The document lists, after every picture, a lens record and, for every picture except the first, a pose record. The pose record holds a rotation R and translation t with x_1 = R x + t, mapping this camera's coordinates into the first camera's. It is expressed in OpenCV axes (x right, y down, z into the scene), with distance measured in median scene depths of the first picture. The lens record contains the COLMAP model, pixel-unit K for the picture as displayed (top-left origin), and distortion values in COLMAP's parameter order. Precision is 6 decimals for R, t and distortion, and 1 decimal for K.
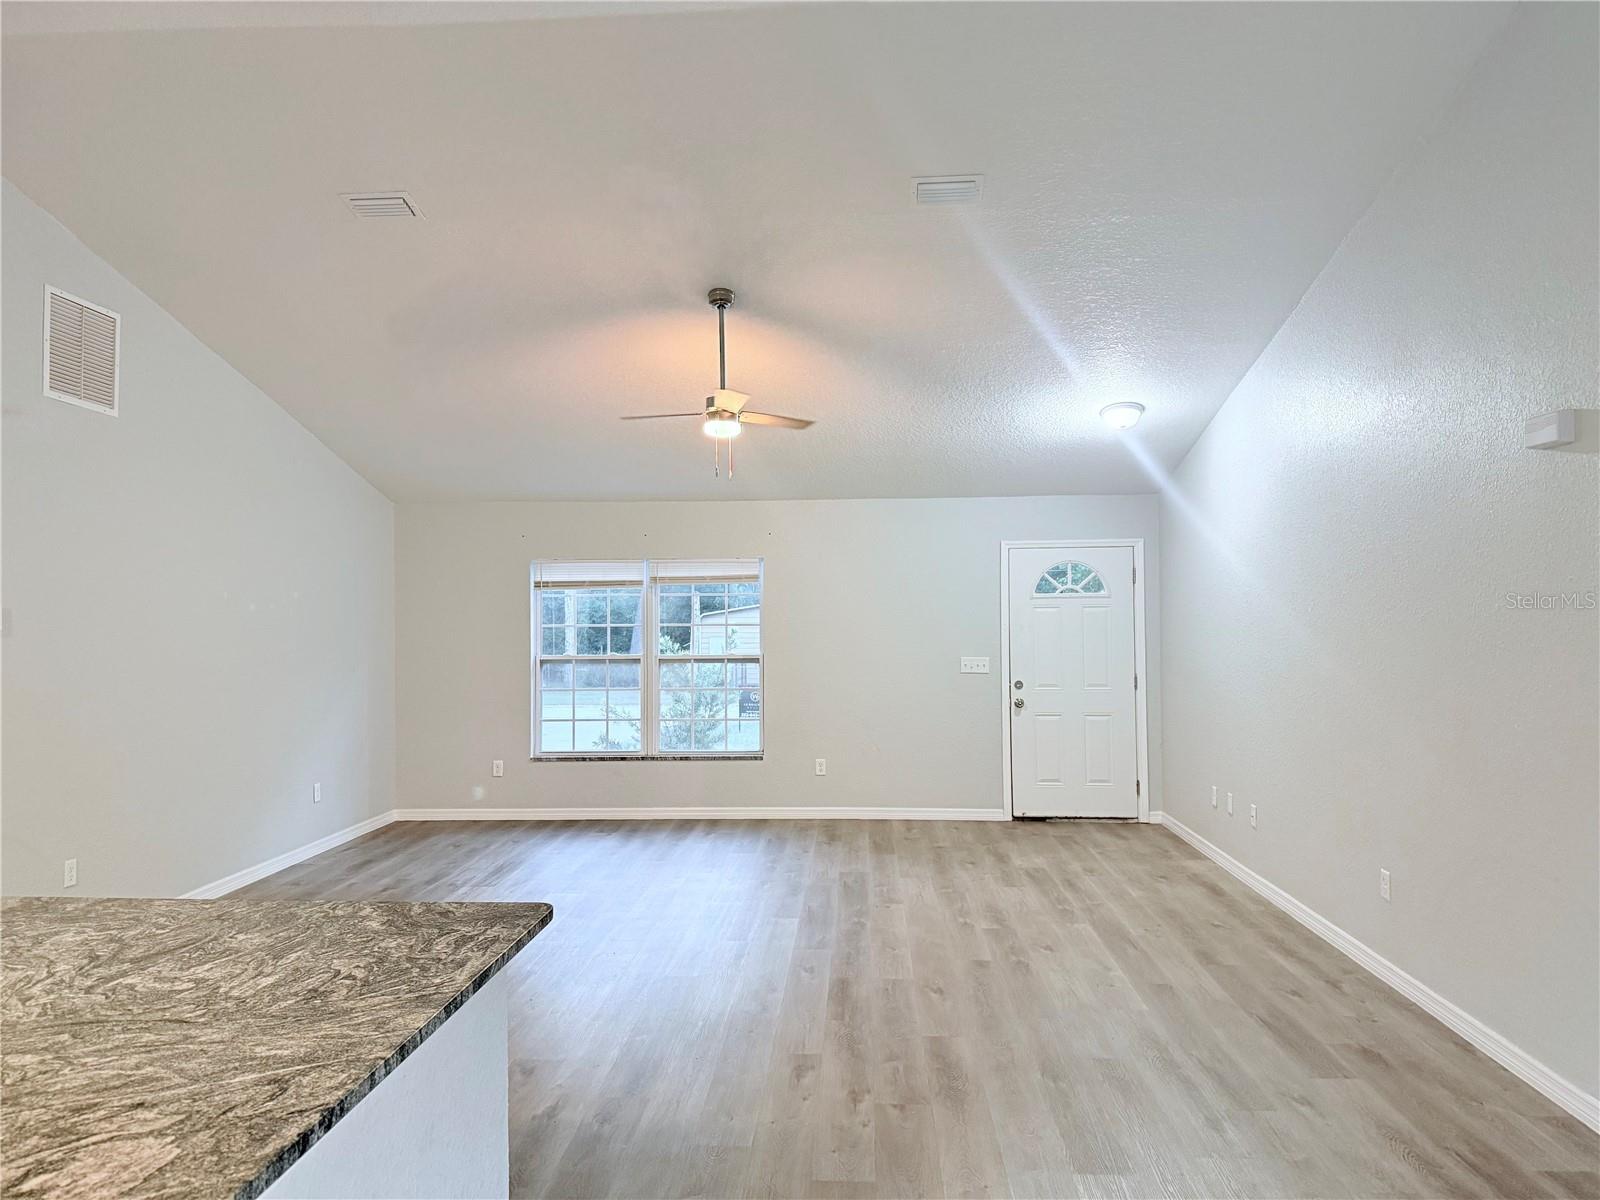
lens RADIAL K [[1140.5, 0, 787.2], [0, 1140.5, 589.8], [0, 0, 1]] dist [0.050382, -0.039899]
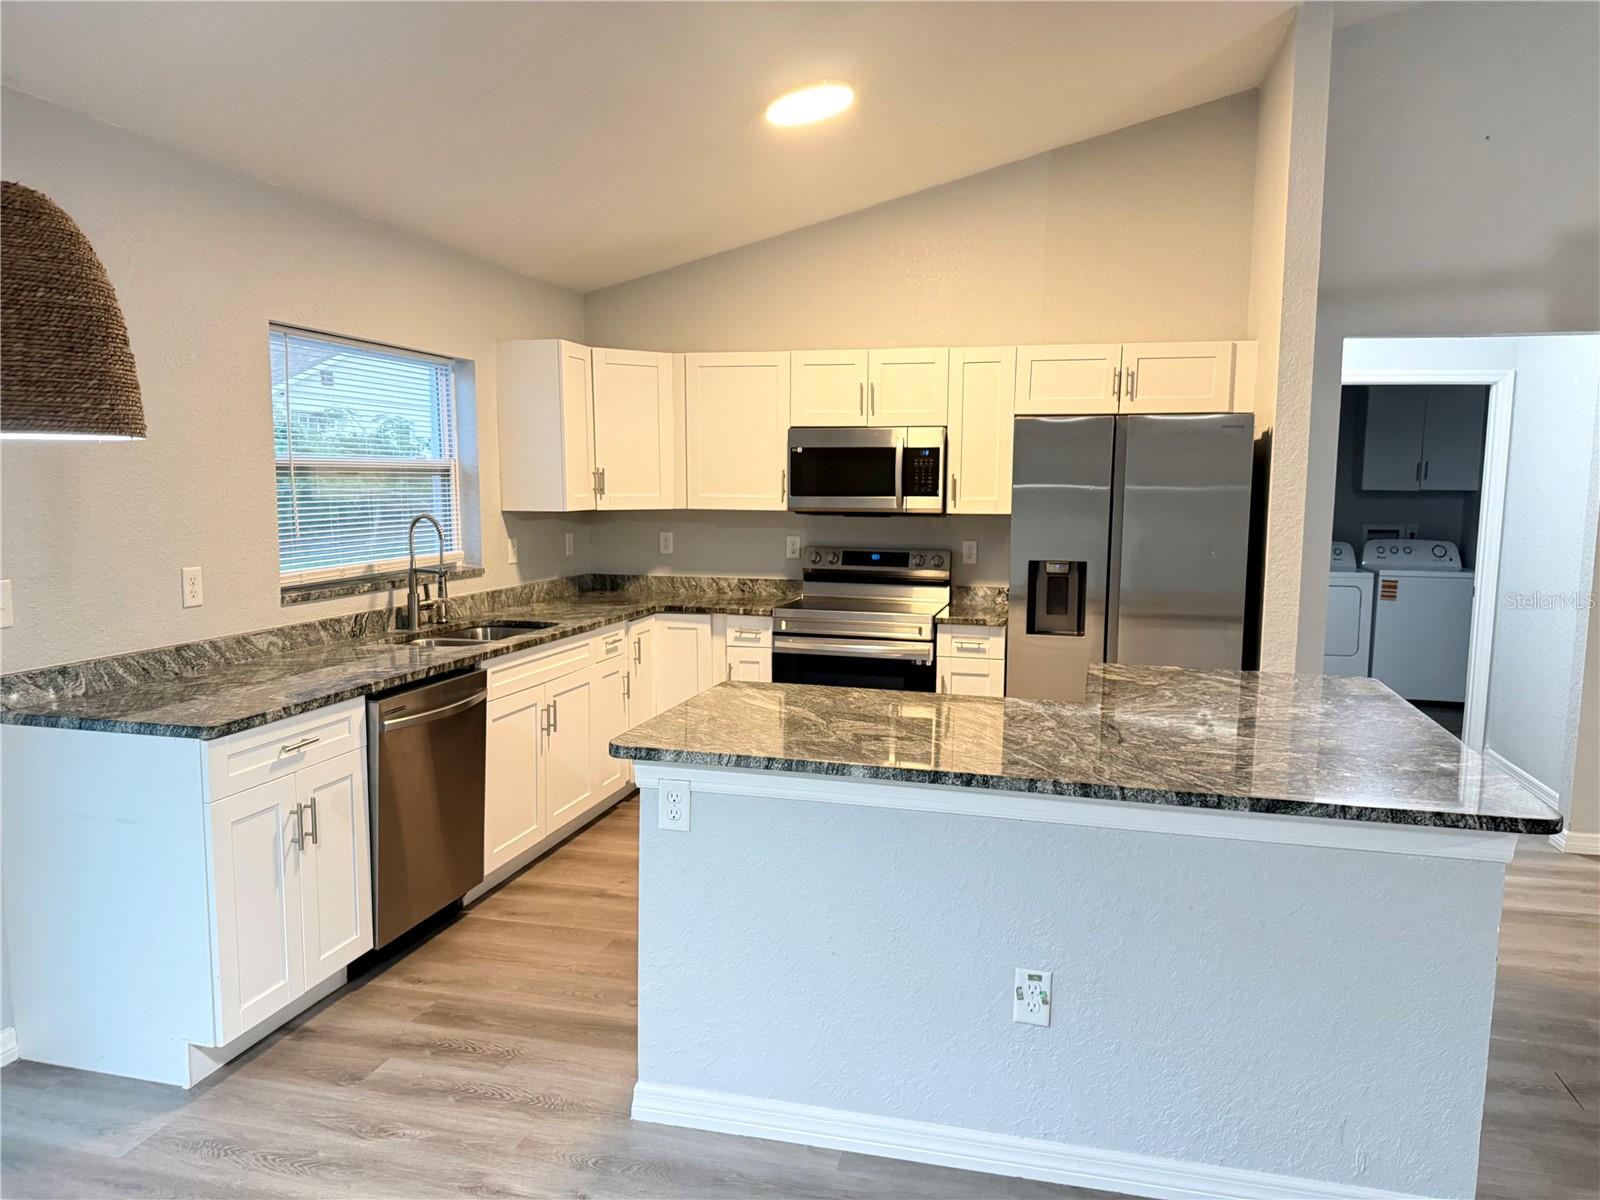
lens RADIAL K [[1140.5, 0, 792.3], [0, 1140.5, 611.1], [0, 0, 1]] dist [0.050382, -0.039899]
pose [[-0.171024, 0.127443, -0.976990, 0.340575], [0.004901, 0.991697, 0.128504, 0.012537], [0.985255, 0.017189, -0.170229, 0.318168]]
